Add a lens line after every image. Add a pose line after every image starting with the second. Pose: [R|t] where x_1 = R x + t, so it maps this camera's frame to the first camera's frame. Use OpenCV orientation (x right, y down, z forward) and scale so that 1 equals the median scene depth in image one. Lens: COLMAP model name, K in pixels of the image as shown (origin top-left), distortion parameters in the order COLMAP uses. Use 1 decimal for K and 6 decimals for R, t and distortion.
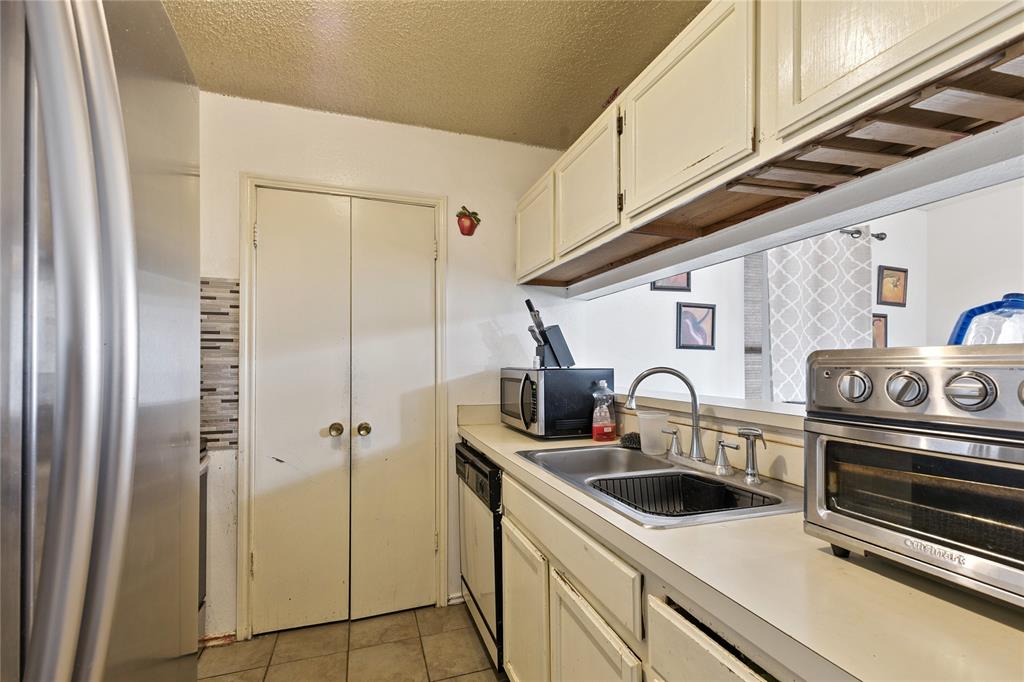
lens RADIAL K [[447.2, 0, 490.2], [0, 447.2, 364.7], [0, 0, 1]] dist [0.010555, -0.000534]
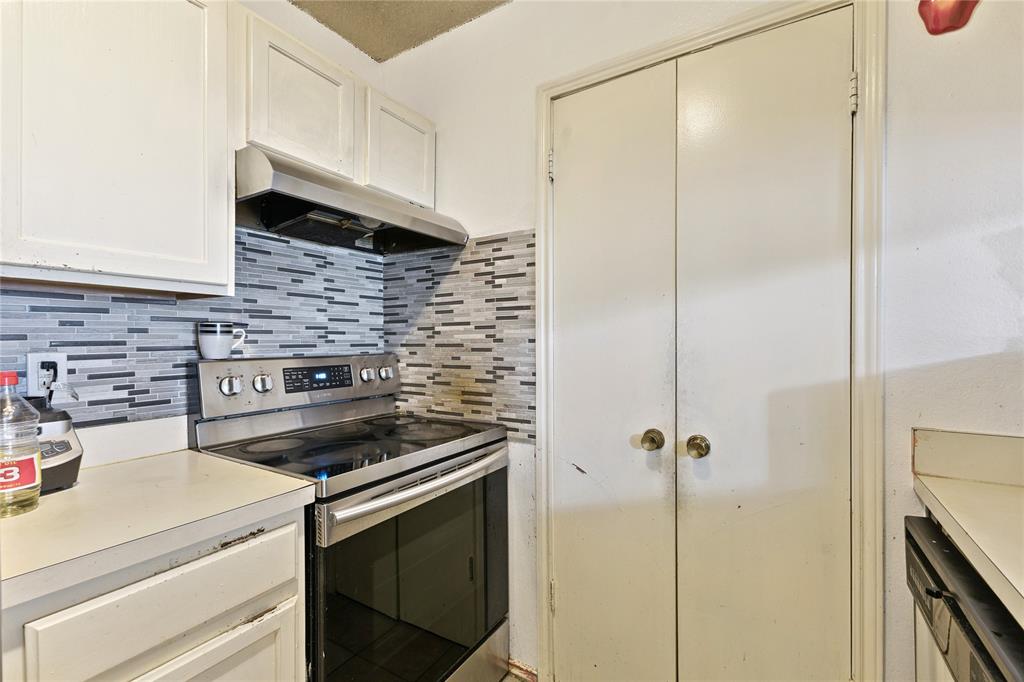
lens RADIAL K [[447.2, 0, 508.4], [0, 447.2, 344.5], [0, 0, 1]] dist [0.010555, -0.000534]
pose [[0.676796, 0.007498, -0.736132, -0.016897], [0.005923, 0.999860, 0.015631, -0.001330], [0.736147, -0.014939, 0.676657, 0.435508]]
